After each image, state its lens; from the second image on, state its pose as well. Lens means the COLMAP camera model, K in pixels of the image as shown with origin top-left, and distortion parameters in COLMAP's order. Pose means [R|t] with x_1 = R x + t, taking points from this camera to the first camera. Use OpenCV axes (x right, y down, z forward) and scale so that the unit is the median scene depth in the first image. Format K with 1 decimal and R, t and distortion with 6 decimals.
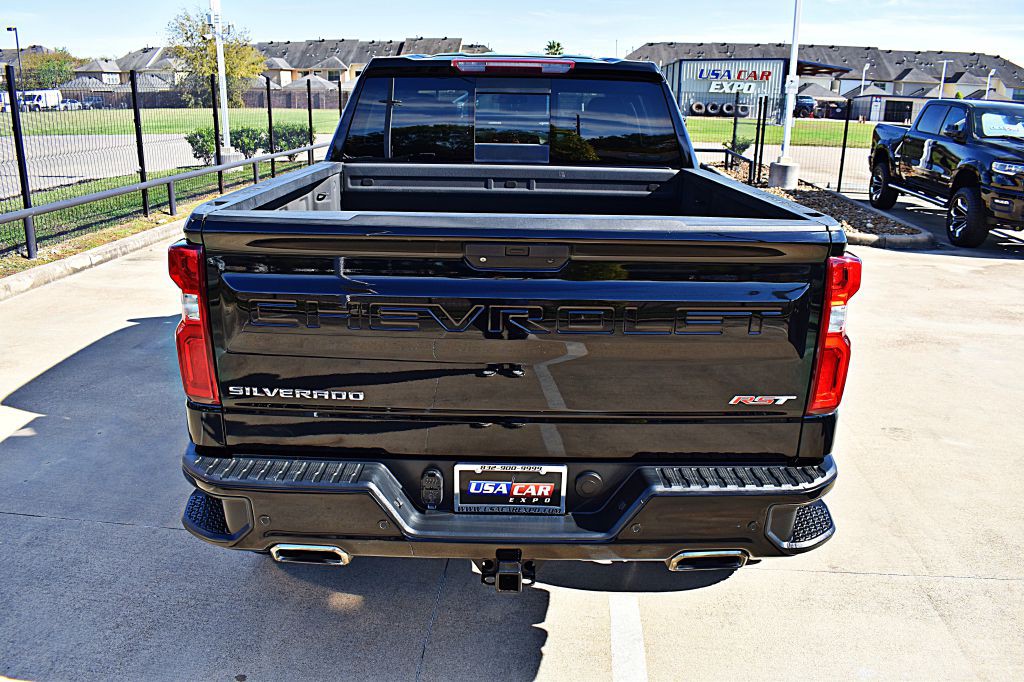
lens RADIAL K [[791.6, 0, 506.9], [0, 791.6, 336.5], [0, 0, 1]] dist [-0.099136, 0.017295]
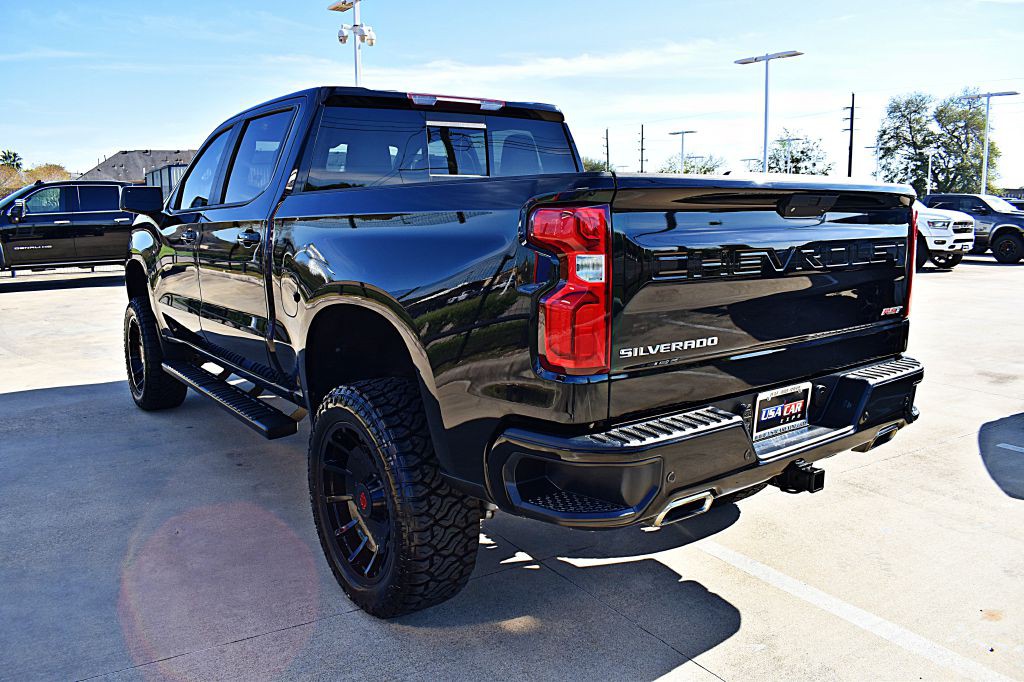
lens RADIAL K [[791.6, 0, 506.9], [0, 791.6, 336.5], [0, 0, 1]] dist [-0.099136, 0.017295]
pose [[0.801945, -0.117576, 0.585713, -0.697791], [0.192544, 0.978991, -0.067105, 0.057541], [-0.565518, 0.166590, 0.807736, 0.184565]]
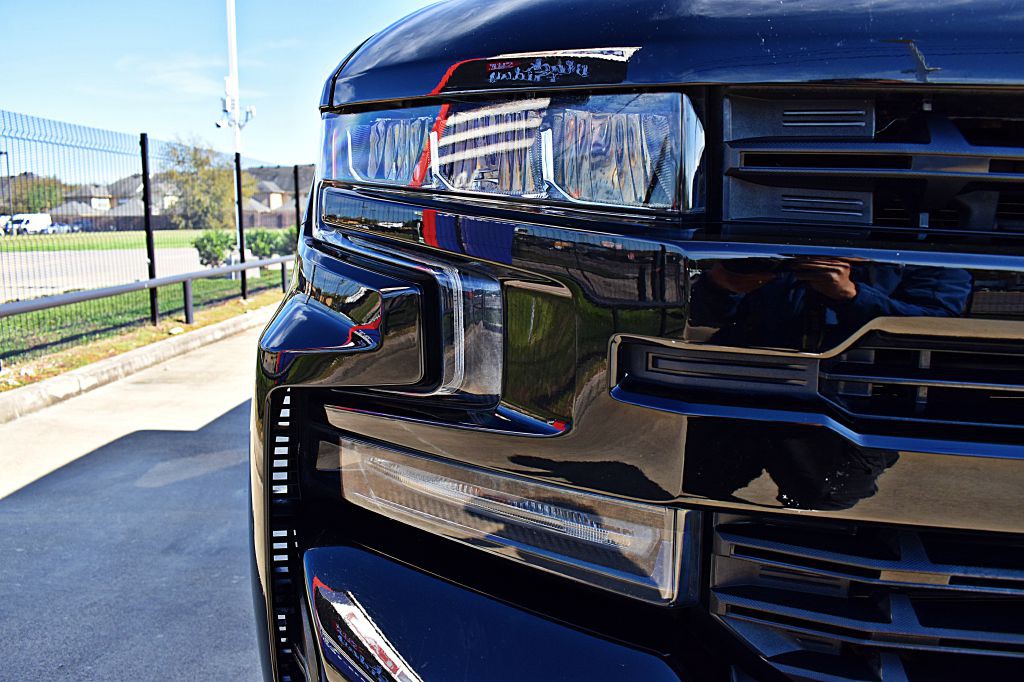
lens RADIAL K [[791.6, 0, 506.9], [0, 791.6, 336.5], [0, 0, 1]] dist [-0.099136, 0.017295]
pose [[0.999445, -0.026481, 0.020229, -0.488818], [0.029170, 0.988719, -0.146914, -0.083536], [-0.016110, 0.147423, 0.988942, 0.879234]]
